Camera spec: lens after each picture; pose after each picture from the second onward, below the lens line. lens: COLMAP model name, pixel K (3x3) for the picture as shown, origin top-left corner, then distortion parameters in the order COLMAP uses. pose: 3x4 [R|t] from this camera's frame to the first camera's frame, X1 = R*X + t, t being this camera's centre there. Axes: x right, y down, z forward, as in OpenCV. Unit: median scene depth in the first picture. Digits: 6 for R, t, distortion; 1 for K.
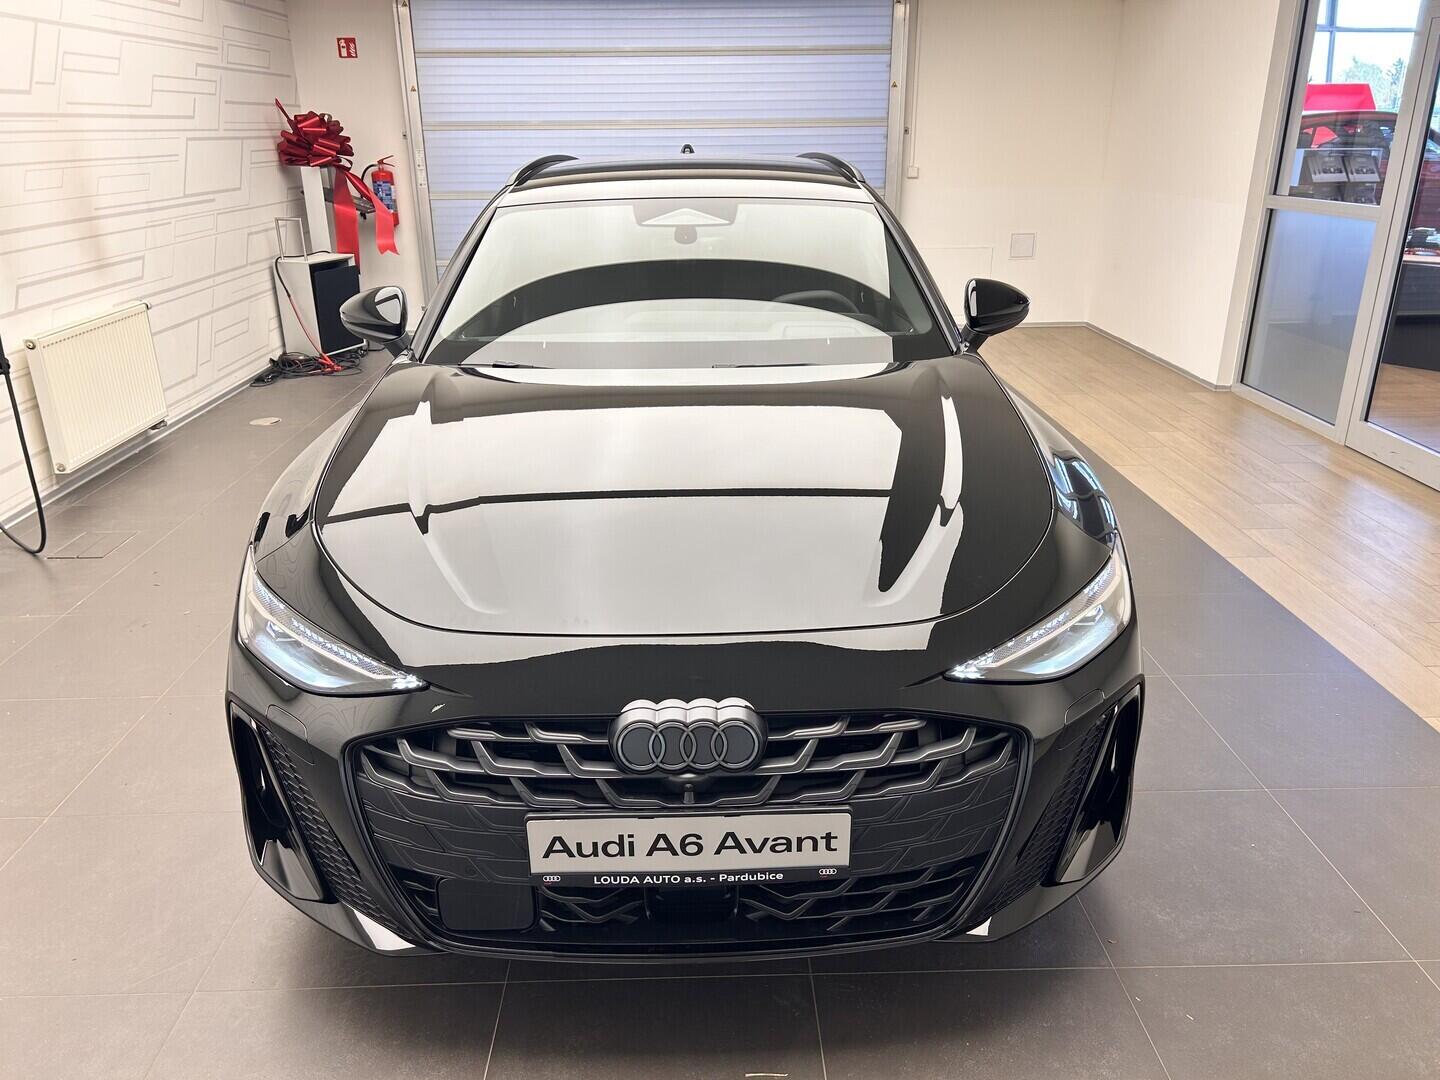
lens RADIAL K [[1085.8, 0, 727.3], [0, 1085.8, 538.7], [0, 0, 1]] dist [0.036144, -0.034451]
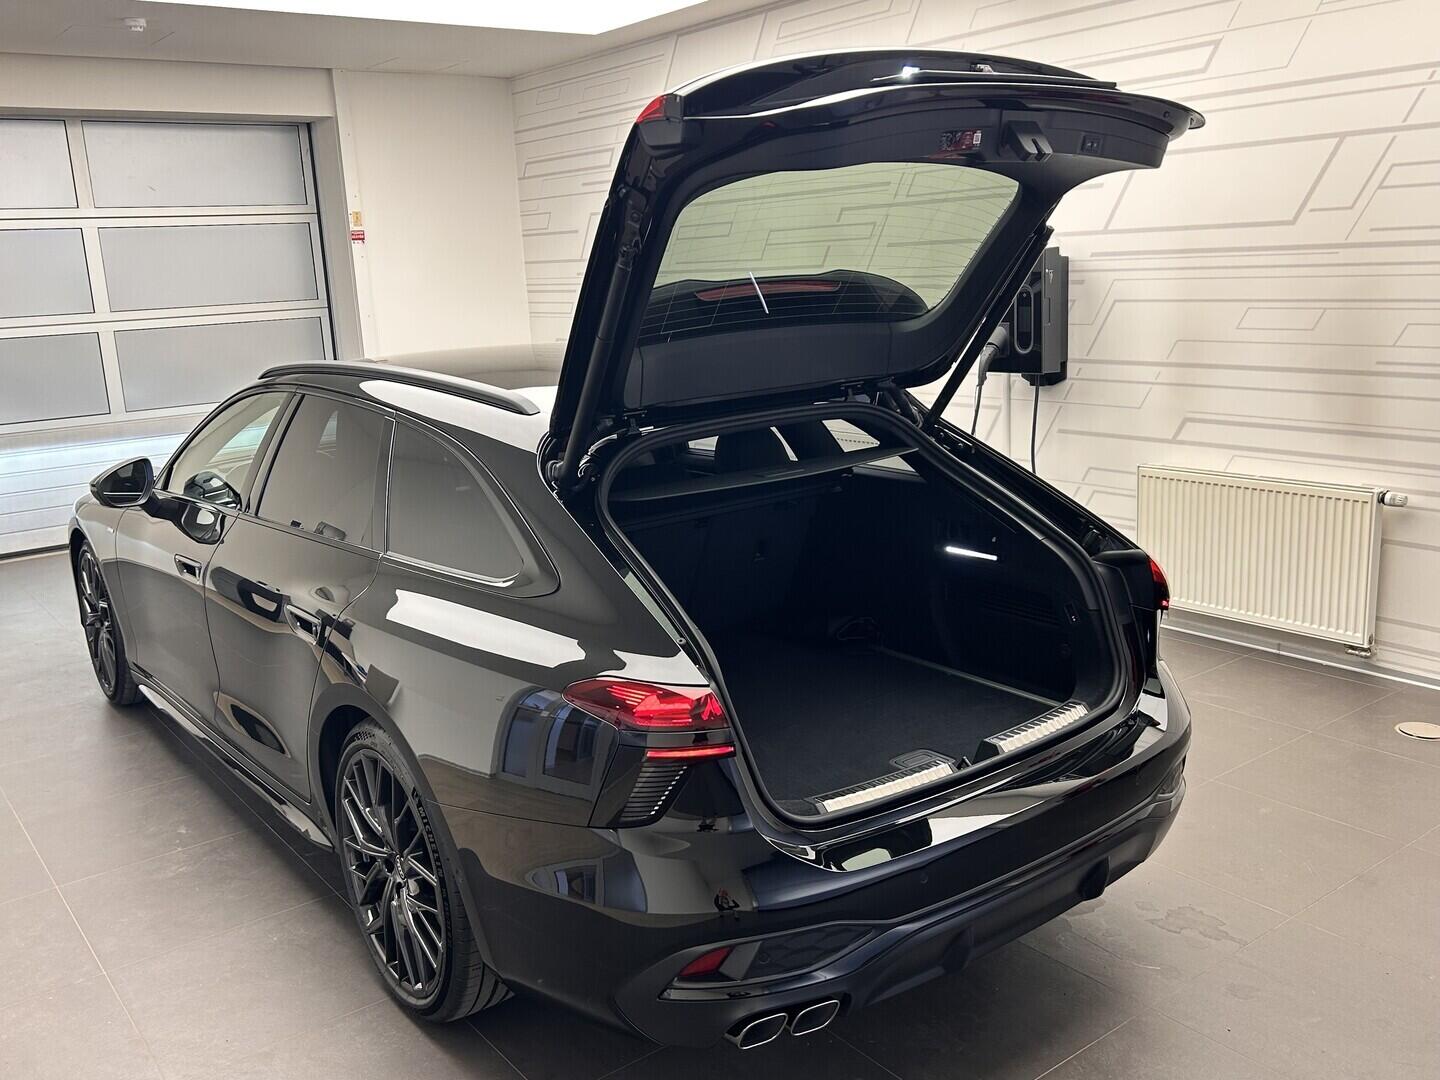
lens RADIAL K [[1267.4, 0, 716.0], [0, 1267.4, 518.0], [0, 0, 1]] dist [0.042039, -0.053078]
pose [[-0.813906, 0.159945, -0.558547, 0.299129], [-0.157496, 0.864625, 0.477094, -0.549357], [0.559243, 0.476278, -0.678533, 1.376870]]
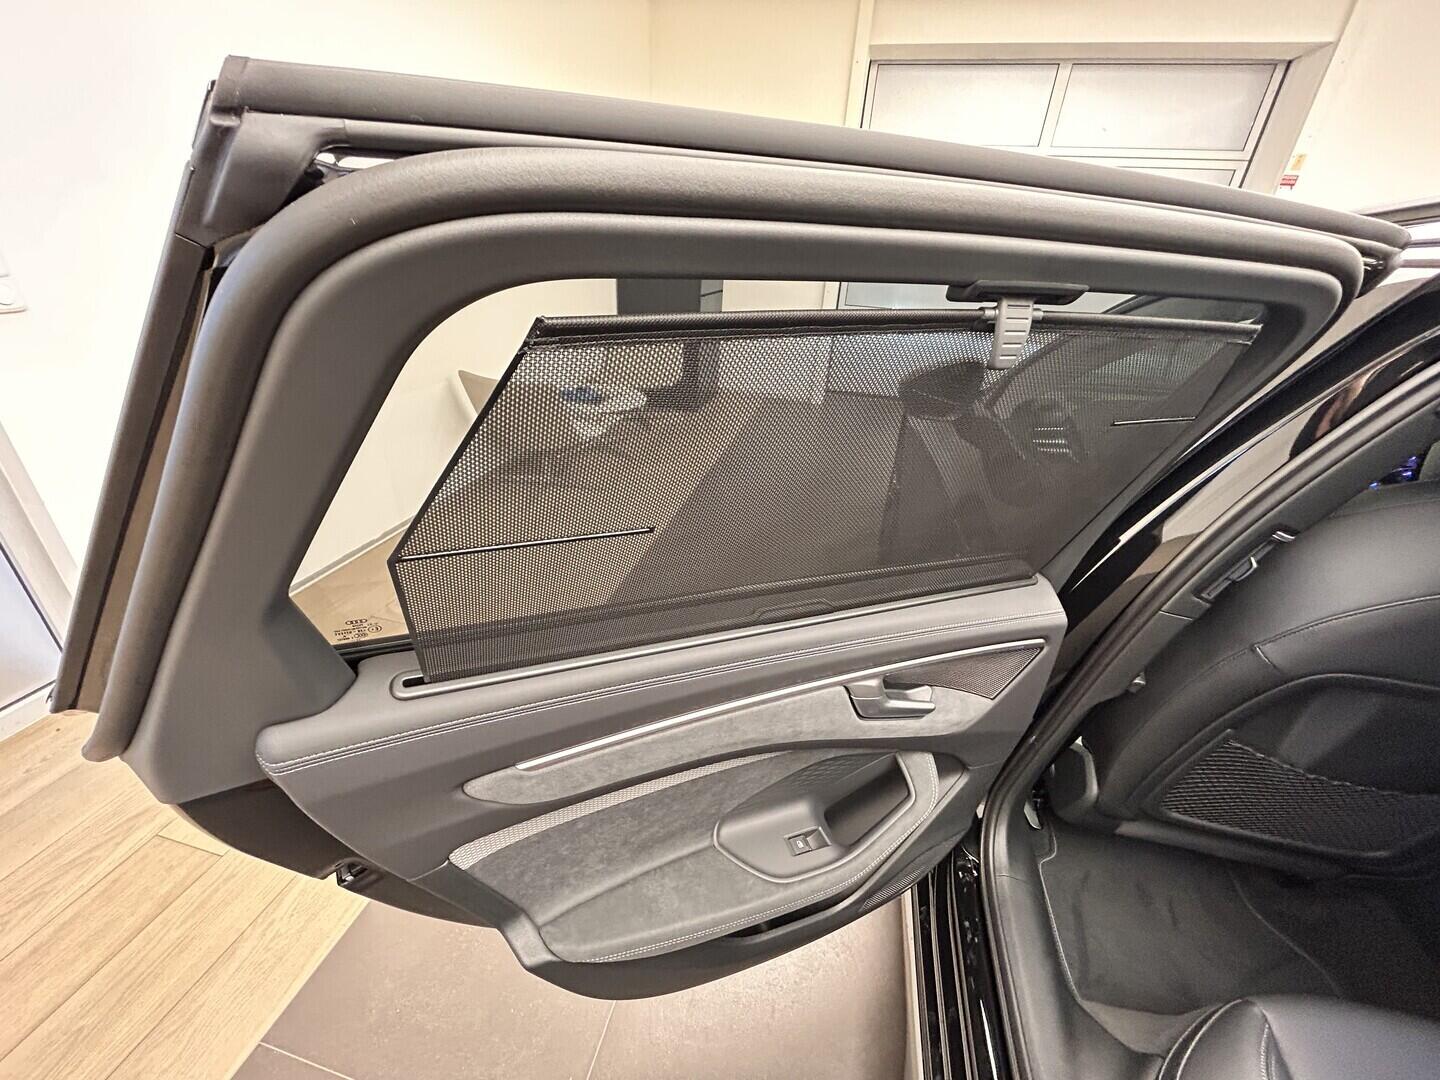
lens RADIAL K [[579.7, 0, 725.3], [0, 579.7, 544.2], [0, 0, 1]] dist [-0.002137, 0.000390]
pose [[-0.962236, -0.165273, 0.216302, 0.180646], [0.050399, 0.672697, 0.738200, -0.293811], [-0.267510, 0.721224, -0.638964, 0.887530]]
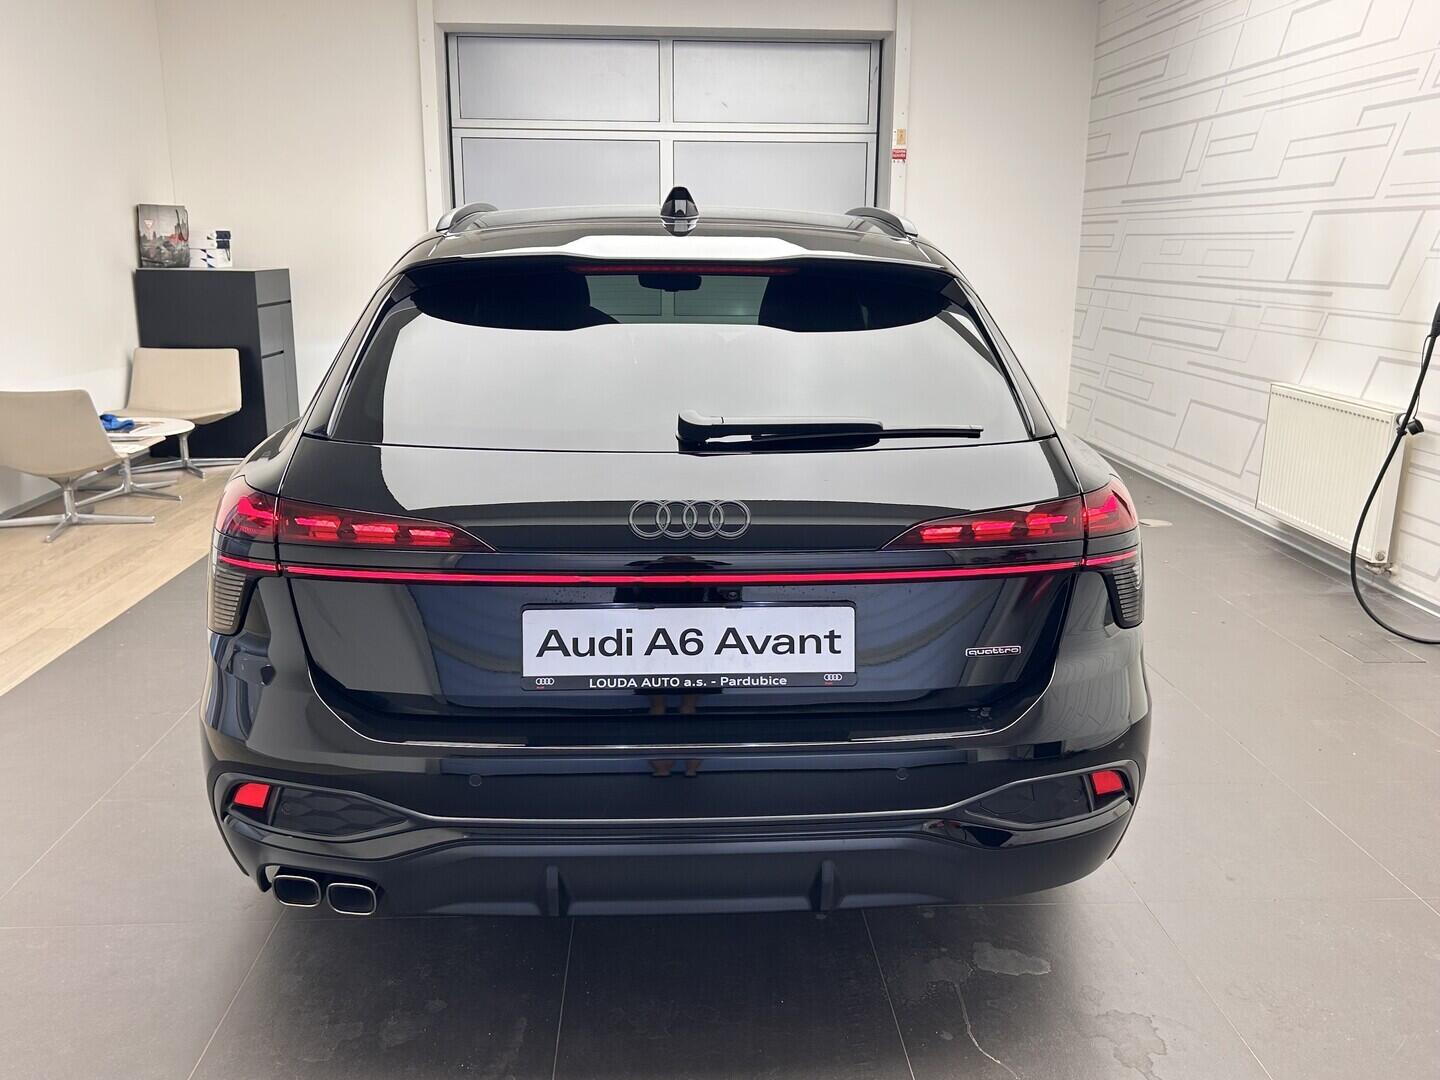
lens RADIAL K [[1267.4, 0, 718.0], [0, 1267.4, 545.0], [0, 0, 1]] dist [0.042039, -0.053078]
pose [[-0.999901, 0.001041, -0.014026, -0.043040], [-0.007029, 0.826797, 0.562456, -0.505666], [0.012182, 0.562499, -0.826708, 1.442978]]
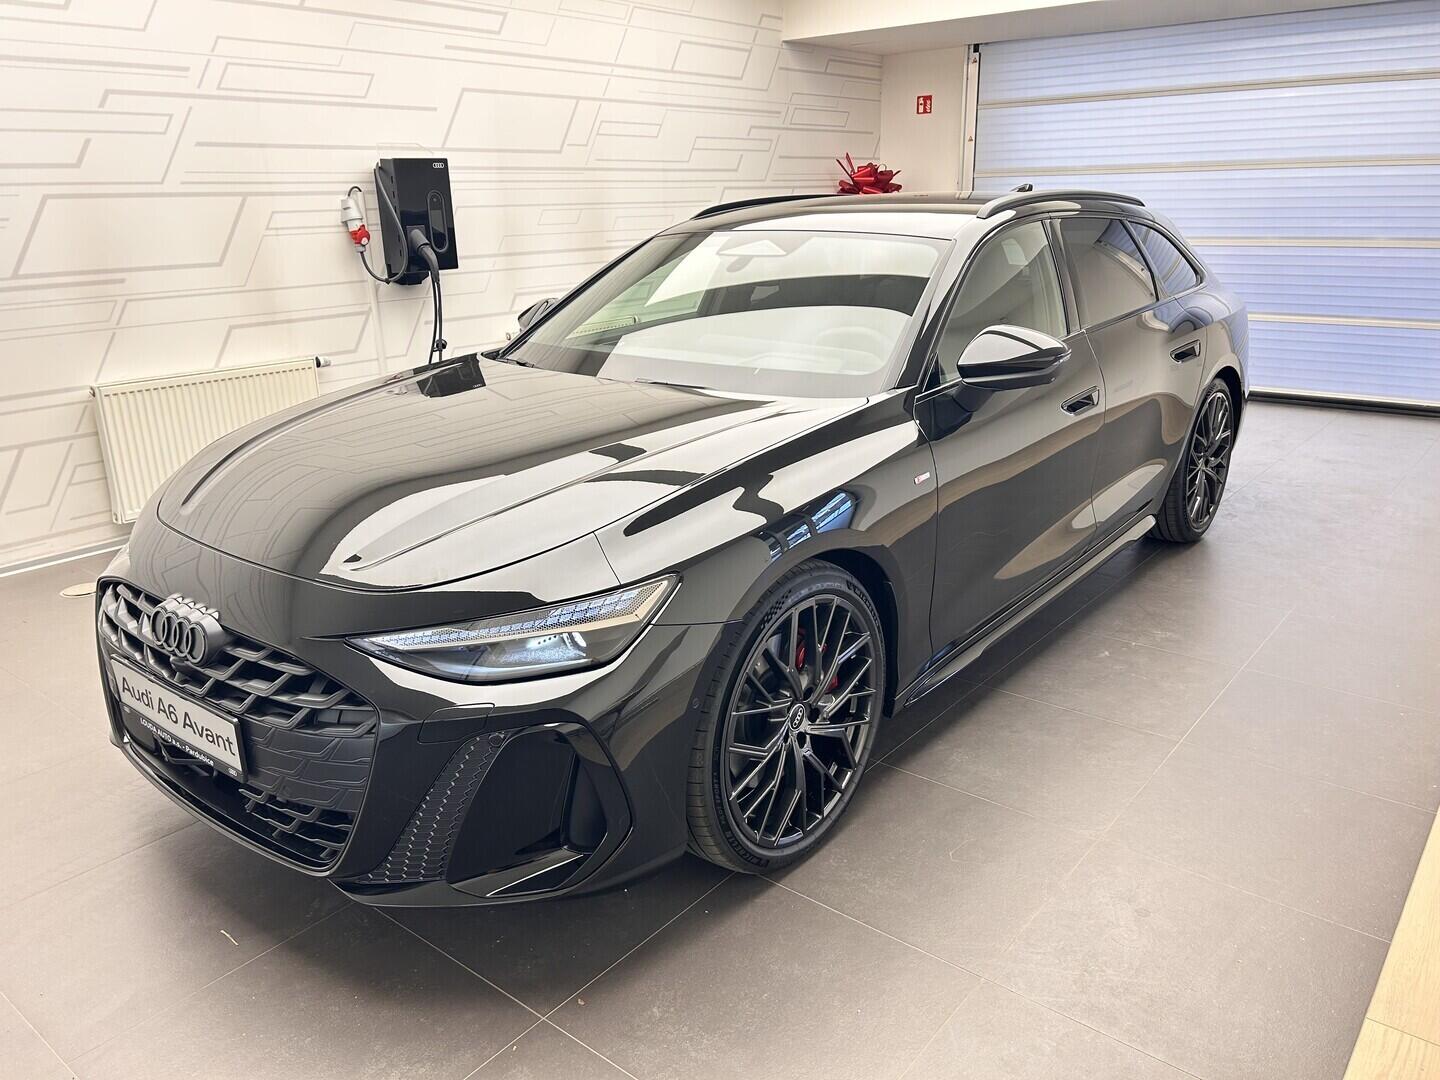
lens RADIAL K [[1085.8, 0, 725.5], [0, 1085.8, 532.9], [0, 0, 1]] dist [0.036144, -0.034451]
pose [[0.757046, 0.190004, -0.625124, 0.391496], [-0.220682, 0.974913, 0.029068, -0.032913], [0.614965, 0.115948, 0.779984, 0.123583]]
